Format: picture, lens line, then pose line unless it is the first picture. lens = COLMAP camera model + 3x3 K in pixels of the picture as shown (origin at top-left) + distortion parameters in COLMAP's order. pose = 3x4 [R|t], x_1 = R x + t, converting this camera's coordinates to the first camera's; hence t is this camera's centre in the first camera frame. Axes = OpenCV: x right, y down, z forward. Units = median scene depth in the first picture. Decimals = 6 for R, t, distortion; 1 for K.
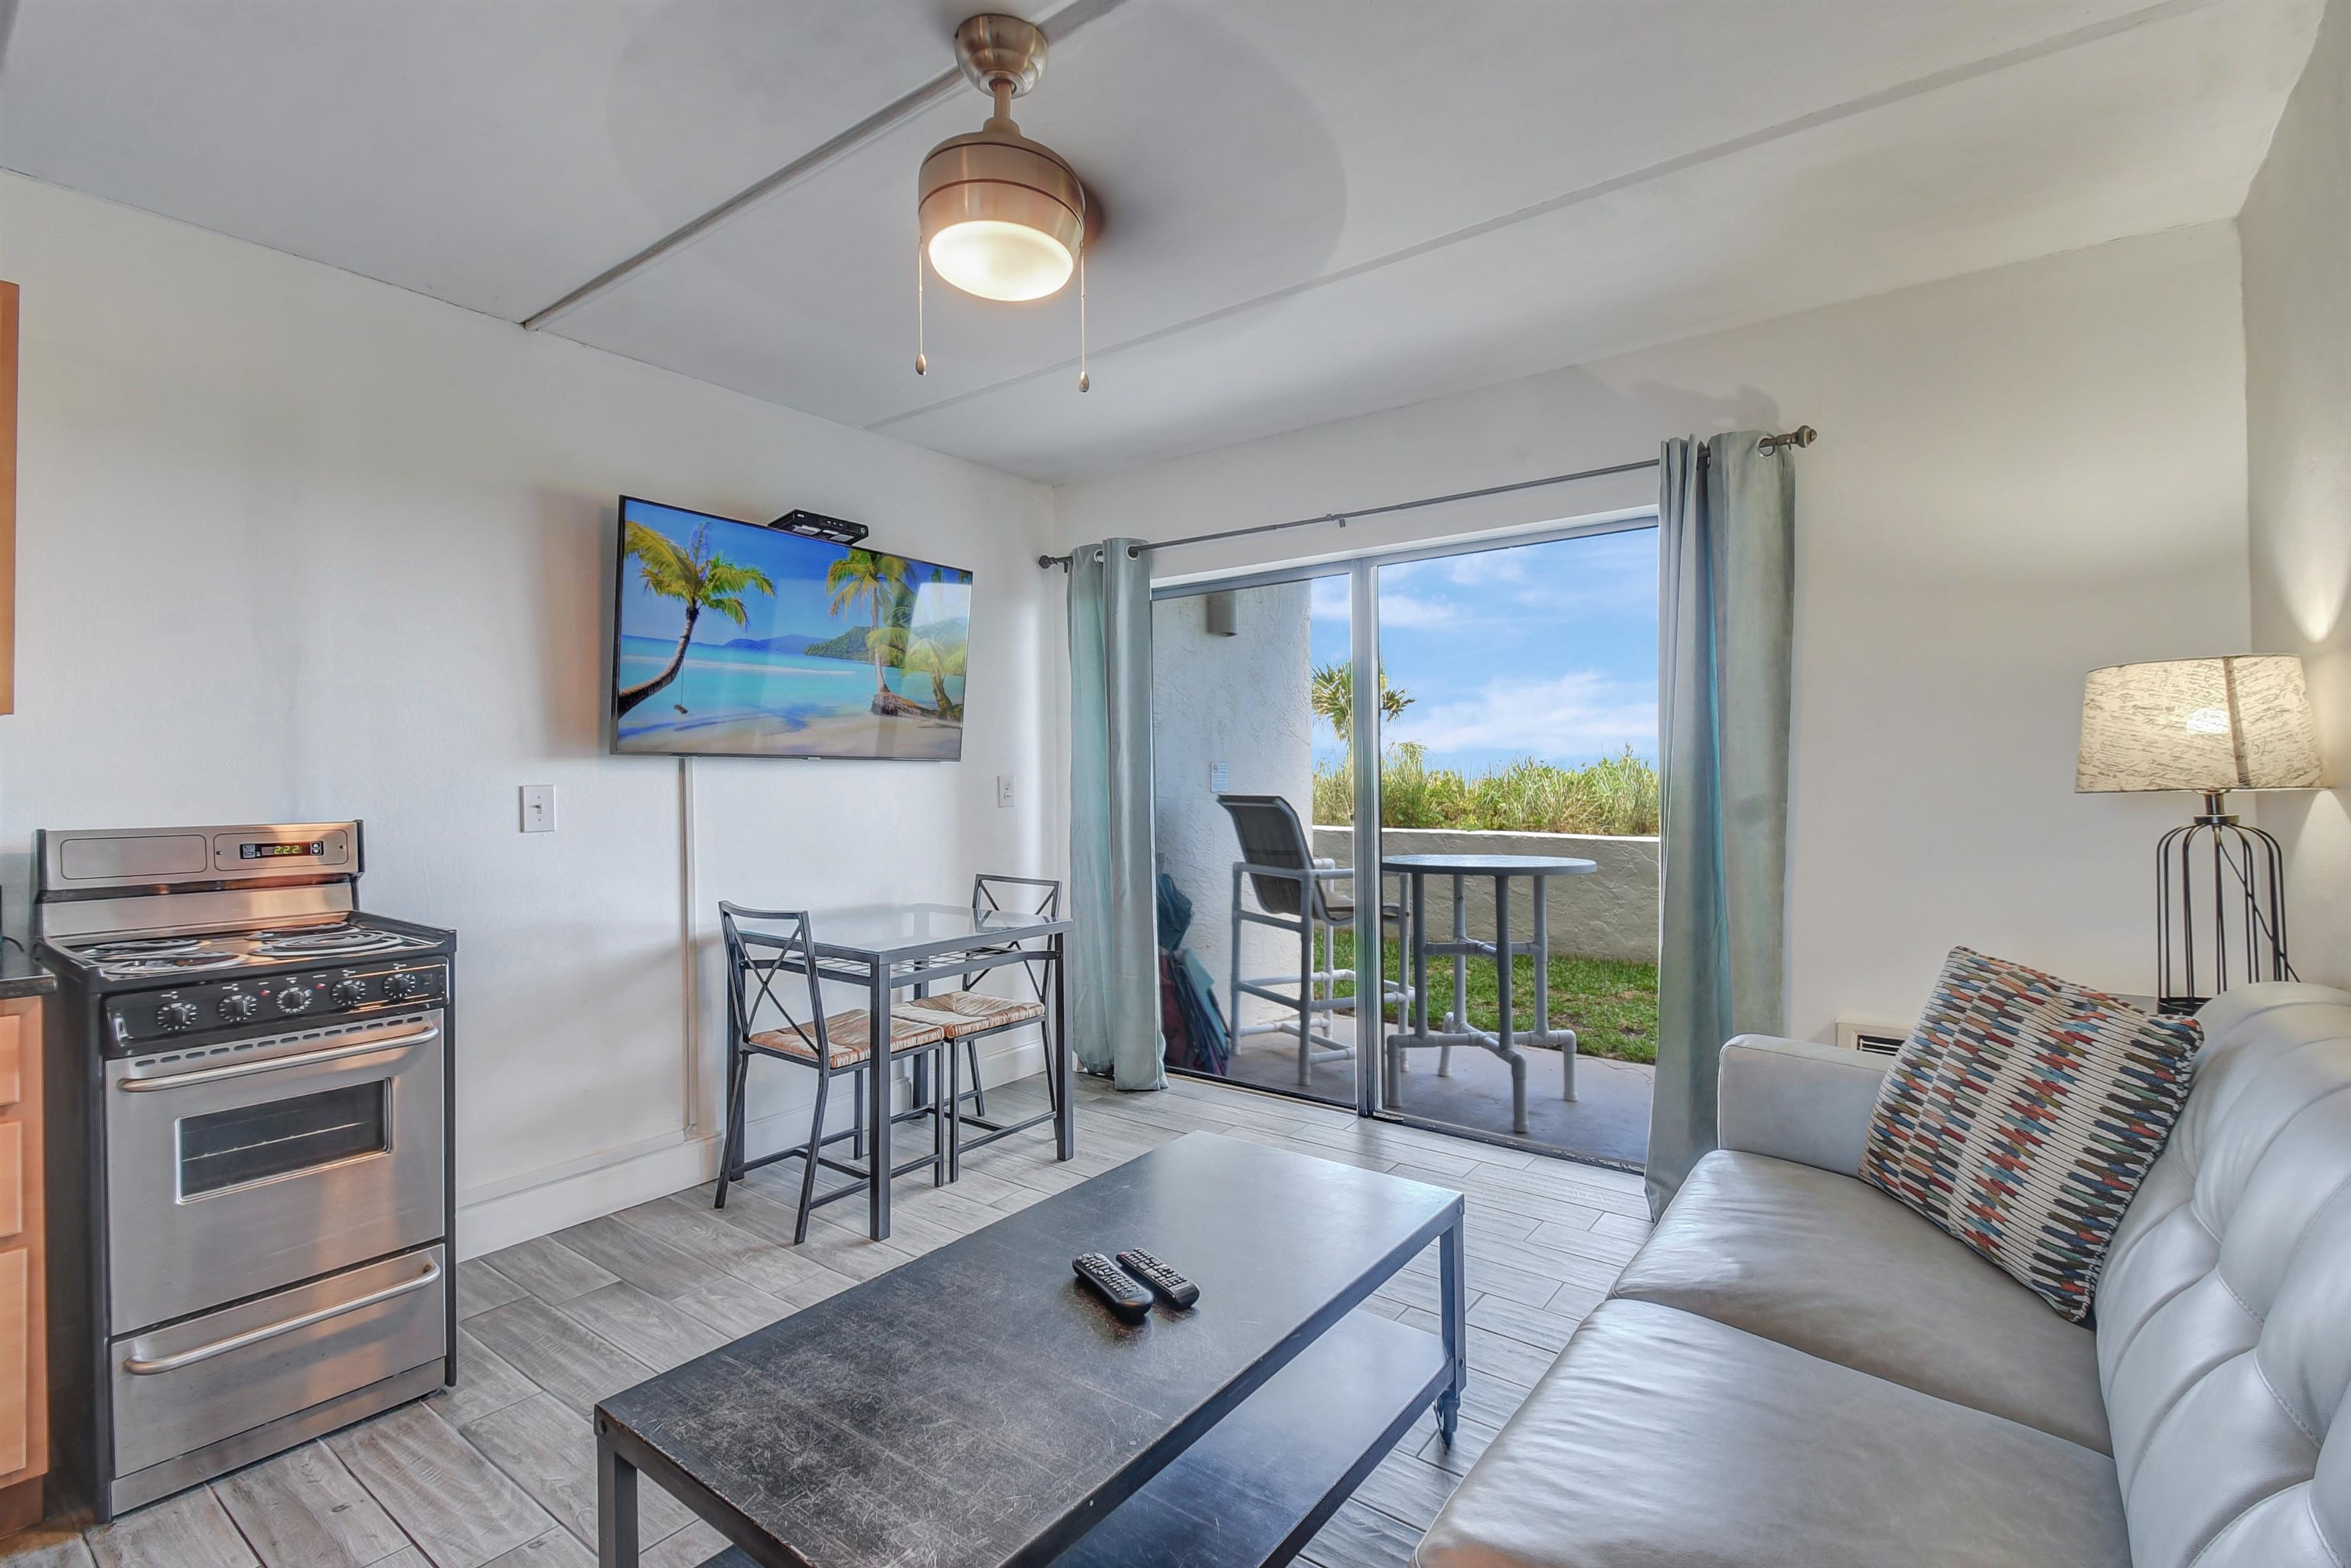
lens RADIAL K [[1039.8, 0, 1177.4], [0, 1039.8, 769.1], [0, 0, 1]] dist [0.000473, -0.014482]
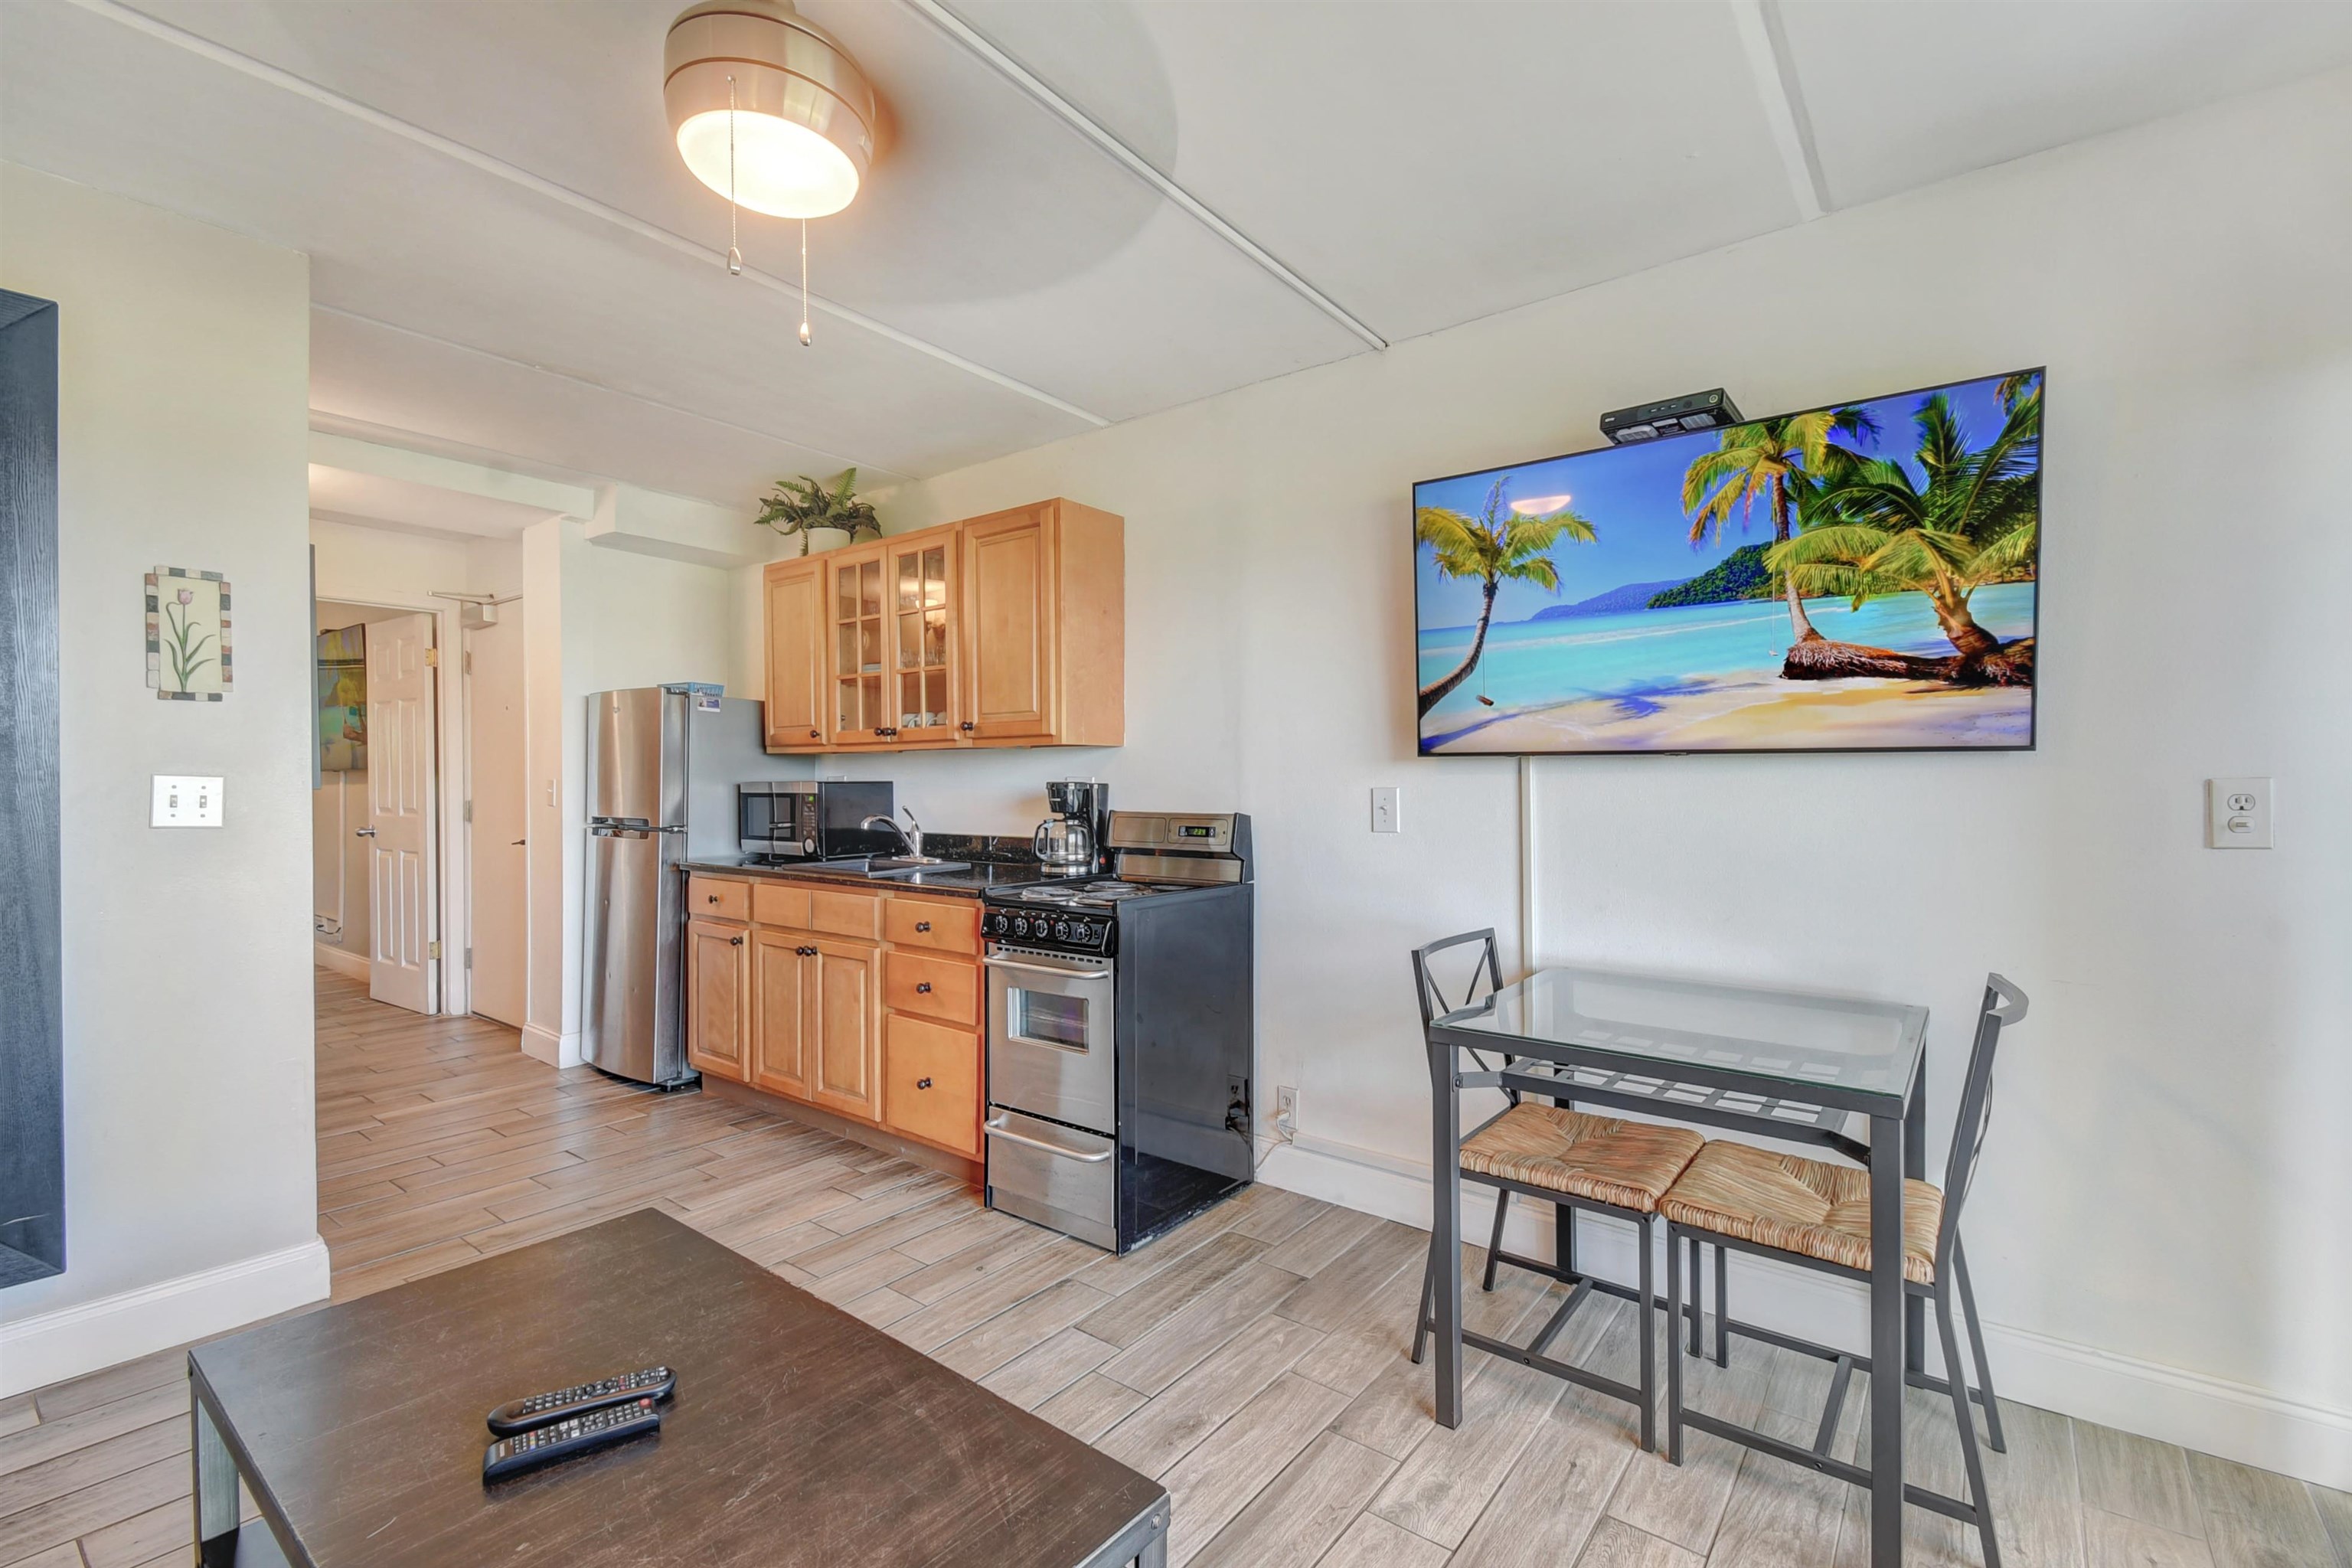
lens RADIAL K [[1010.4, 0, 1214.7], [0, 1010.4, 798.0], [0, 0, 1]] dist [0.022306, -0.019086]
pose [[-0.004041, 0.019912, -0.999794, 0.389730], [0.006057, 0.999784, 0.019887, 0.004448], [0.999973, -0.005975, -0.004161, 0.806787]]
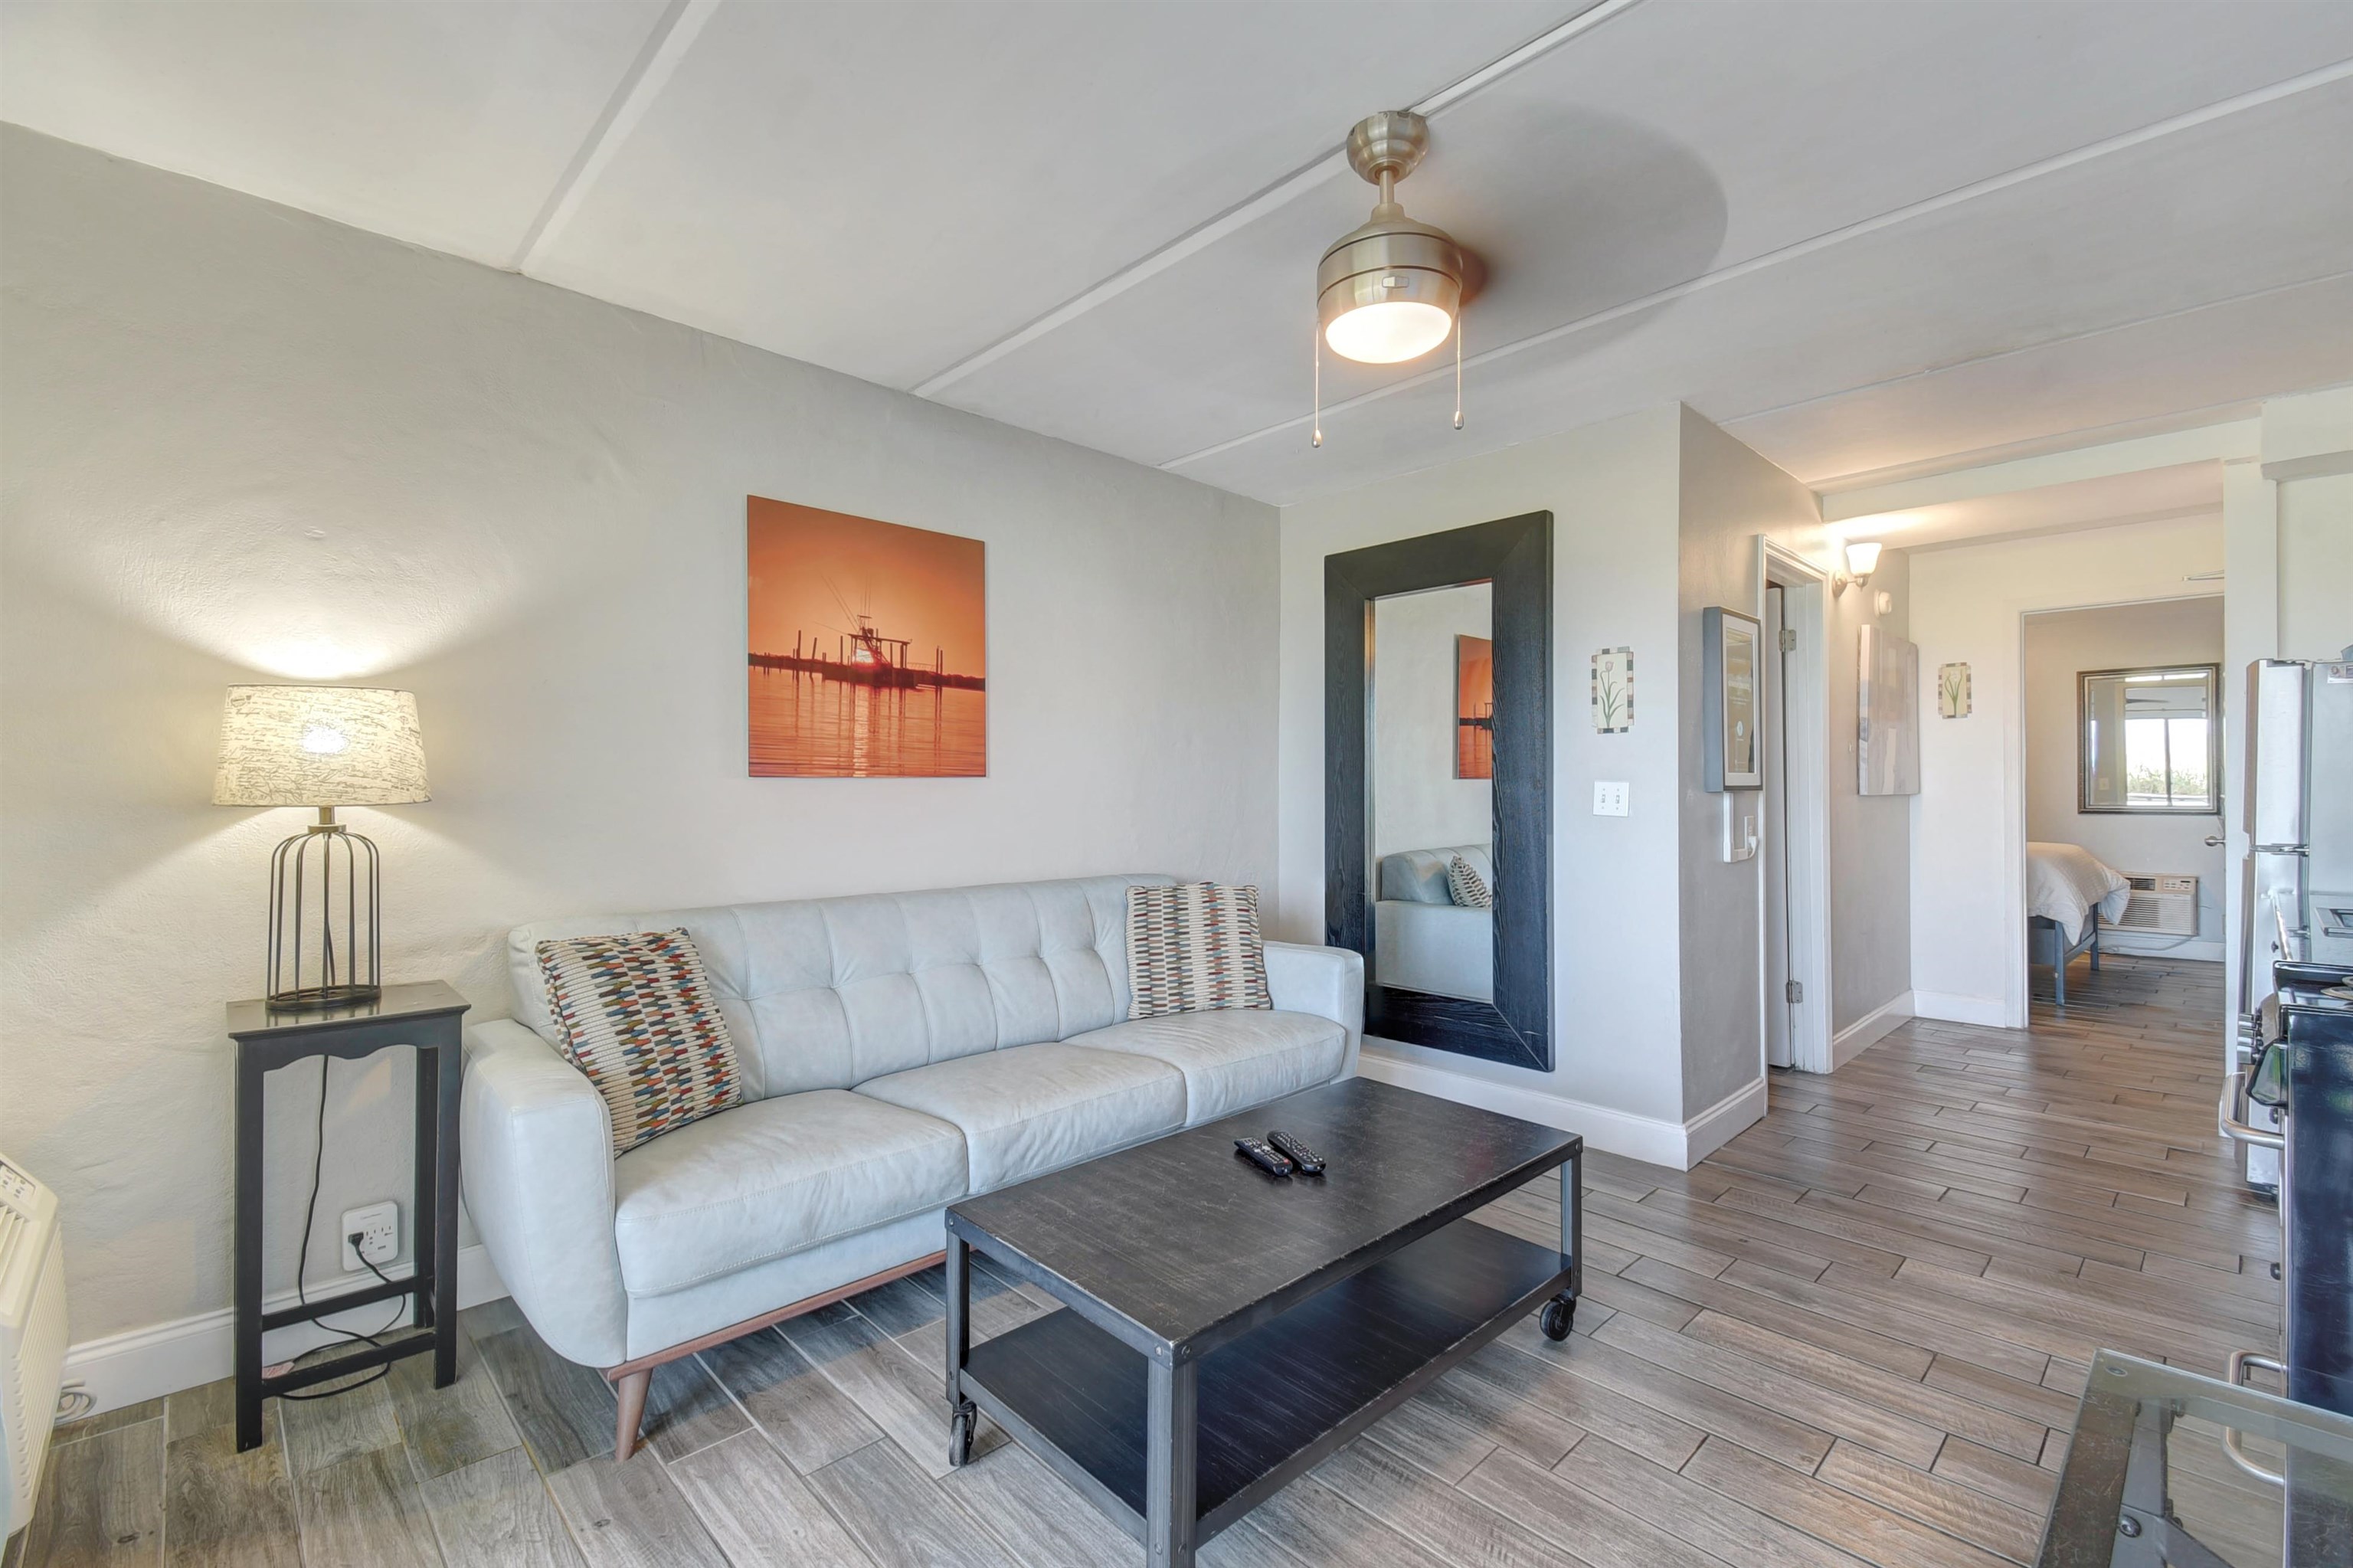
lens RADIAL K [[1004.8, 0, 1176.5], [0, 1004.8, 784.0], [0, 0, 1]] dist [0.019085, -0.018576]
pose [[-0.983906, 0.007585, 0.178527, -0.080203], [0.004919, 0.999870, -0.015369, 0.015335], [-0.178620, -0.014244, -0.983815, 1.261500]]
